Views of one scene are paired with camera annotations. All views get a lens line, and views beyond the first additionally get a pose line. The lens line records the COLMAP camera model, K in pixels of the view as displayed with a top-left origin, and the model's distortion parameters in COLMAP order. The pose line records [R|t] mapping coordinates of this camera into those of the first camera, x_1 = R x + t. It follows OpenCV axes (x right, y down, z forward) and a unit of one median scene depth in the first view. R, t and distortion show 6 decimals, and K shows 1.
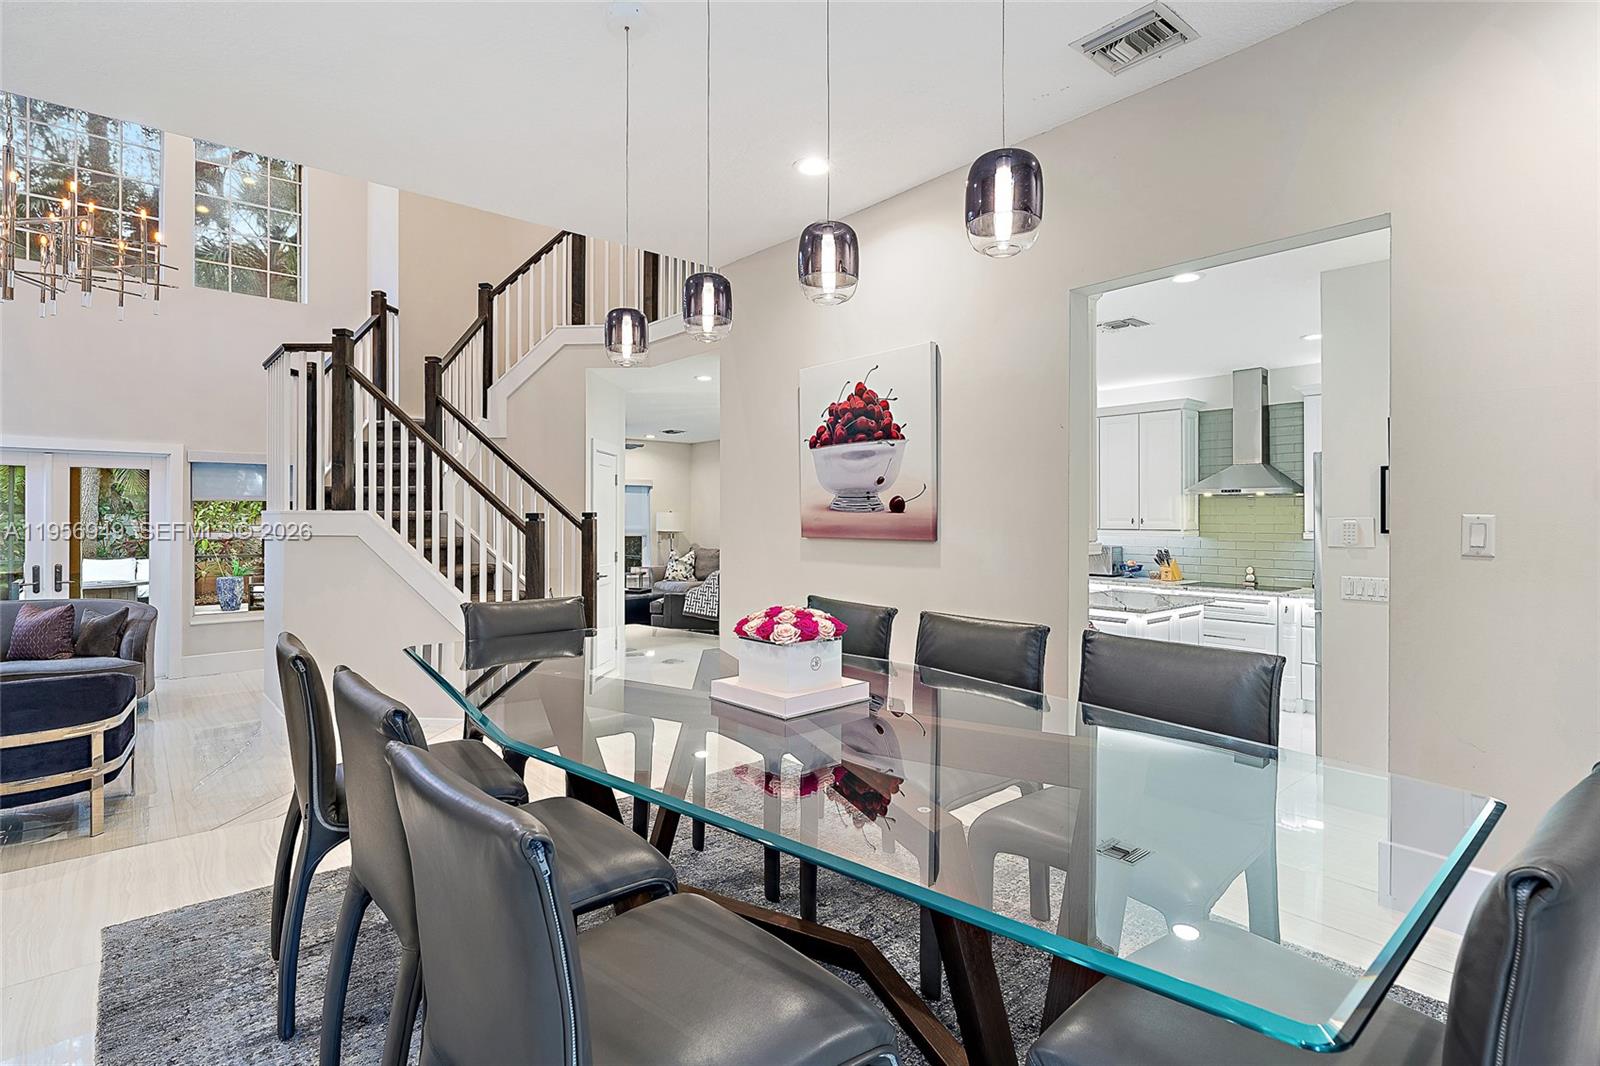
lens RADIAL K [[816.1, 0, 817.6], [0, 816.1, 520.3], [0, 0, 1]] dist [0.003033, -0.000282]
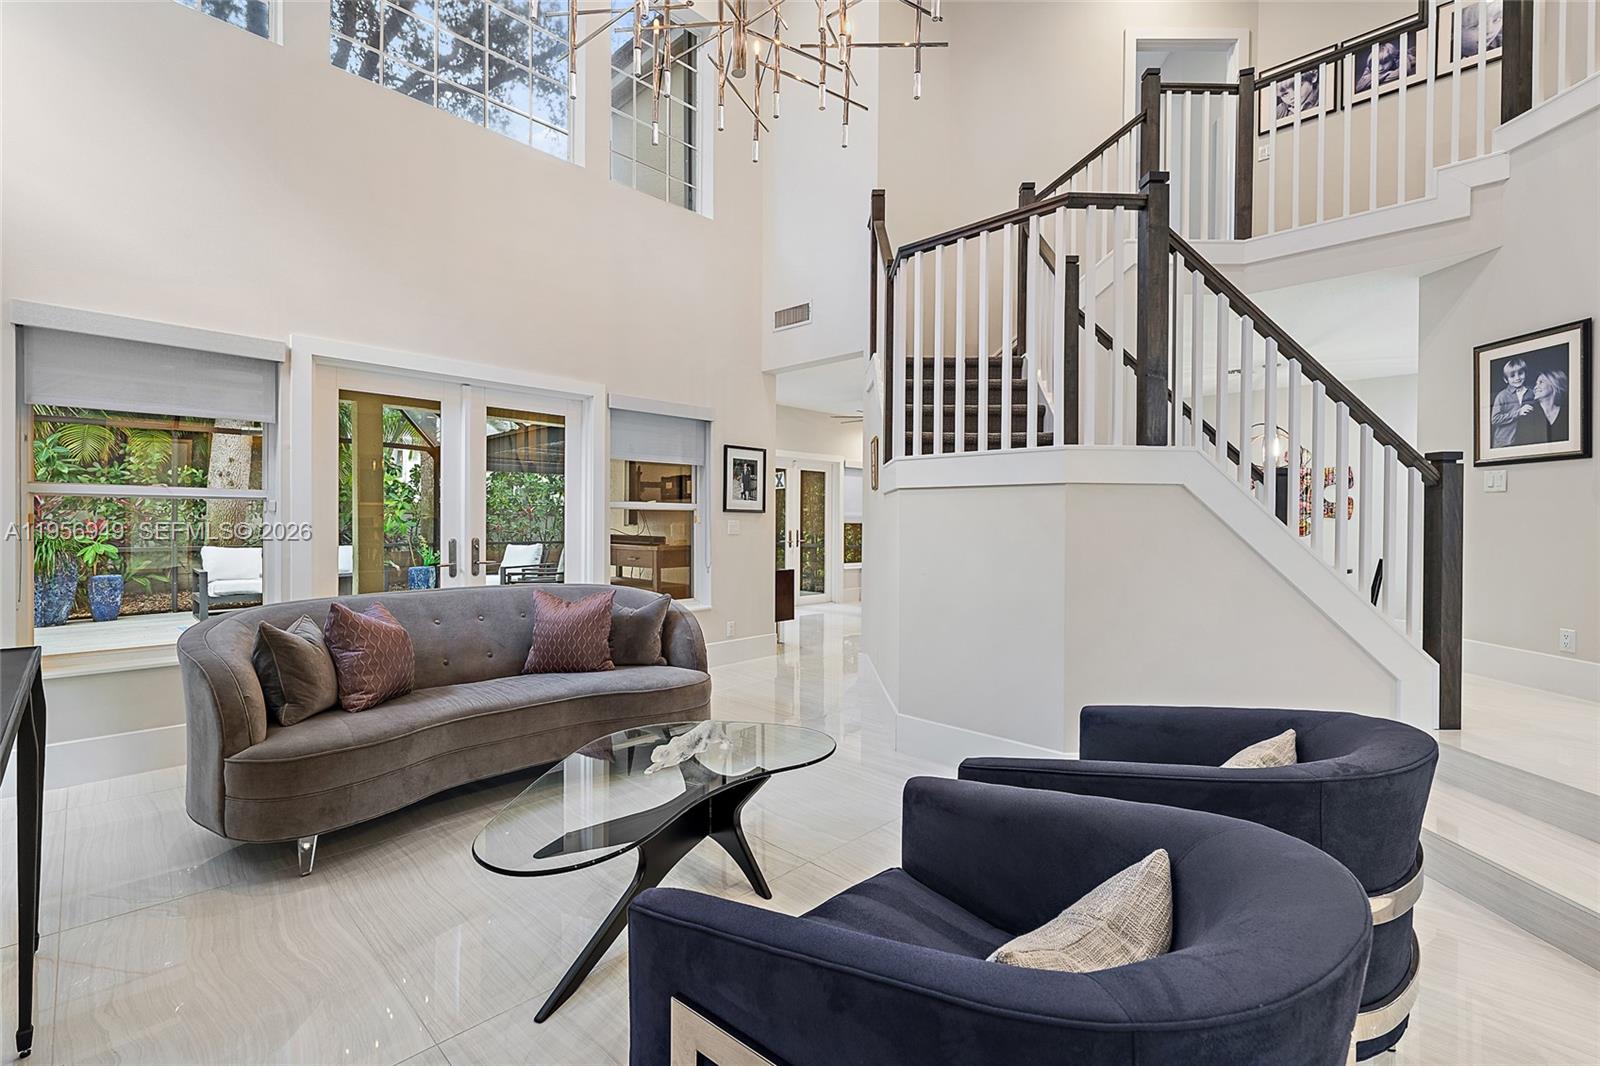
lens RADIAL K [[707.4, 0, 791.0], [0, 707.4, 530.1], [0, 0, 1]] dist [0.002995, 0.000444]
pose [[0.995851, 0.003521, 0.090933, -0.711042], [-0.004375, 0.999948, 0.009187, 0.040113], [-0.090896, -0.009547, 0.995815, 0.342177]]
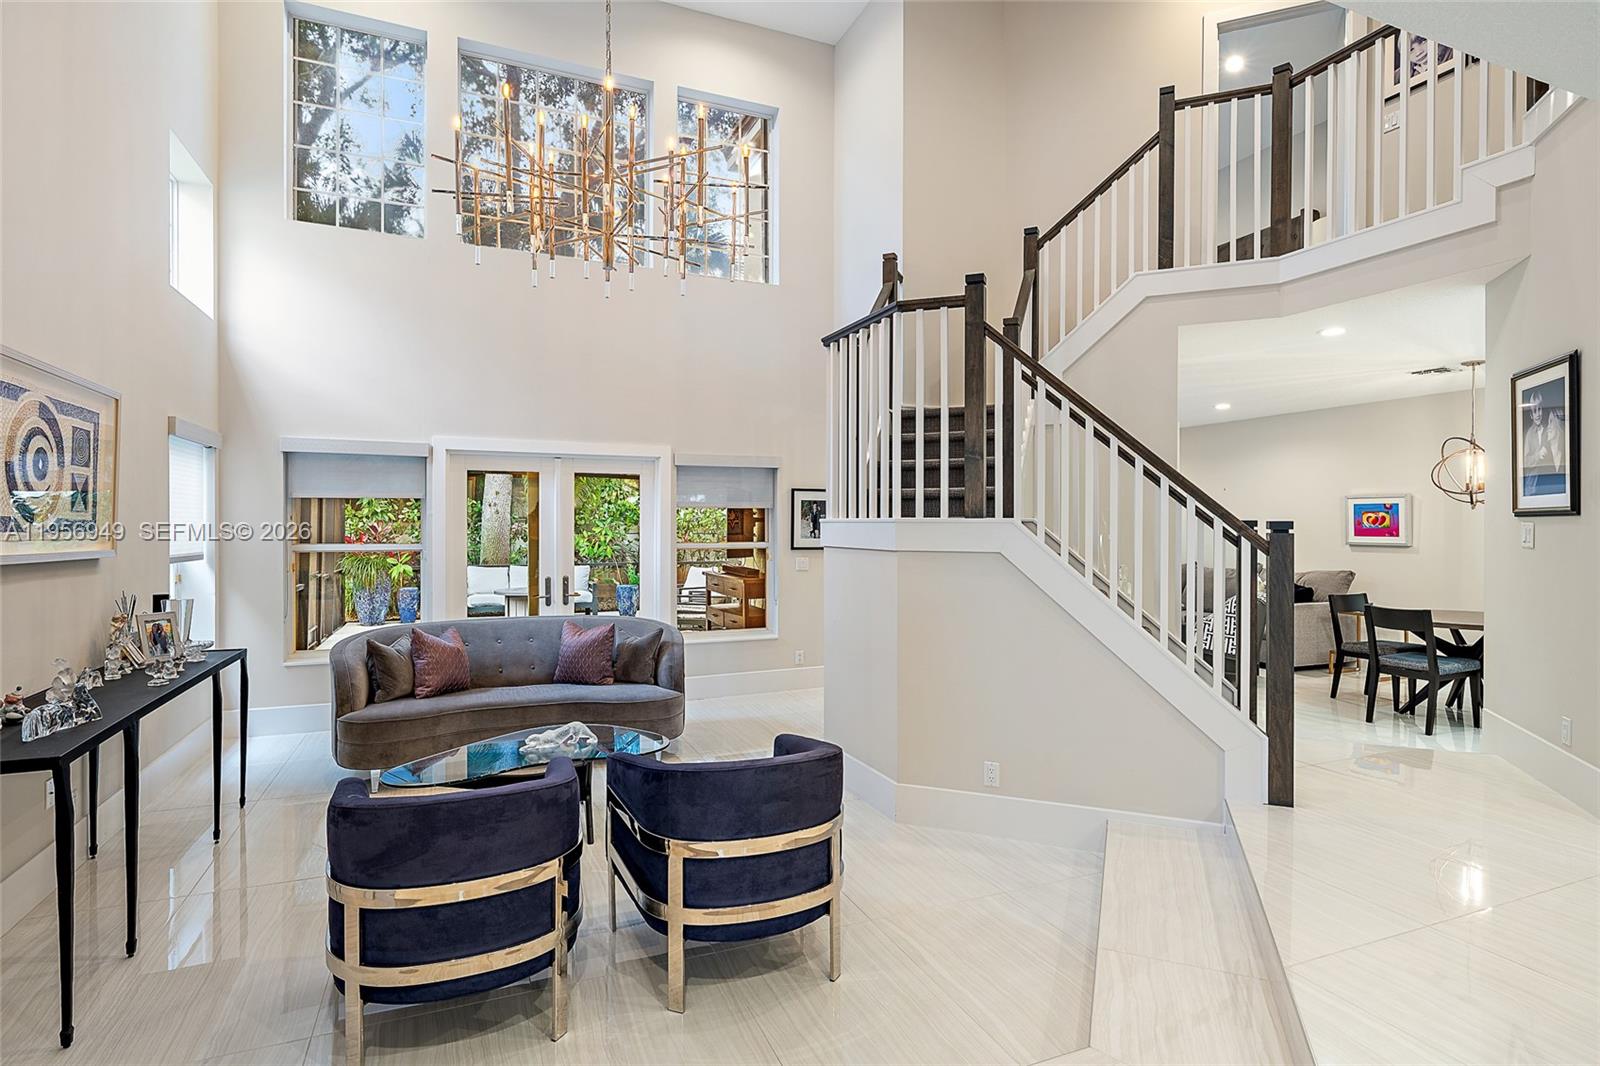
lens RADIAL K [[816.1, 0, 796.1], [0, 816.1, 534.5], [0, 0, 1]] dist [0.003033, -0.000282]
pose [[0.952720, 0.003094, -0.303833, -0.391195], [0.000075, 0.999946, 0.010416, -0.003578], [0.303849, -0.009946, 0.952668, 0.182936]]
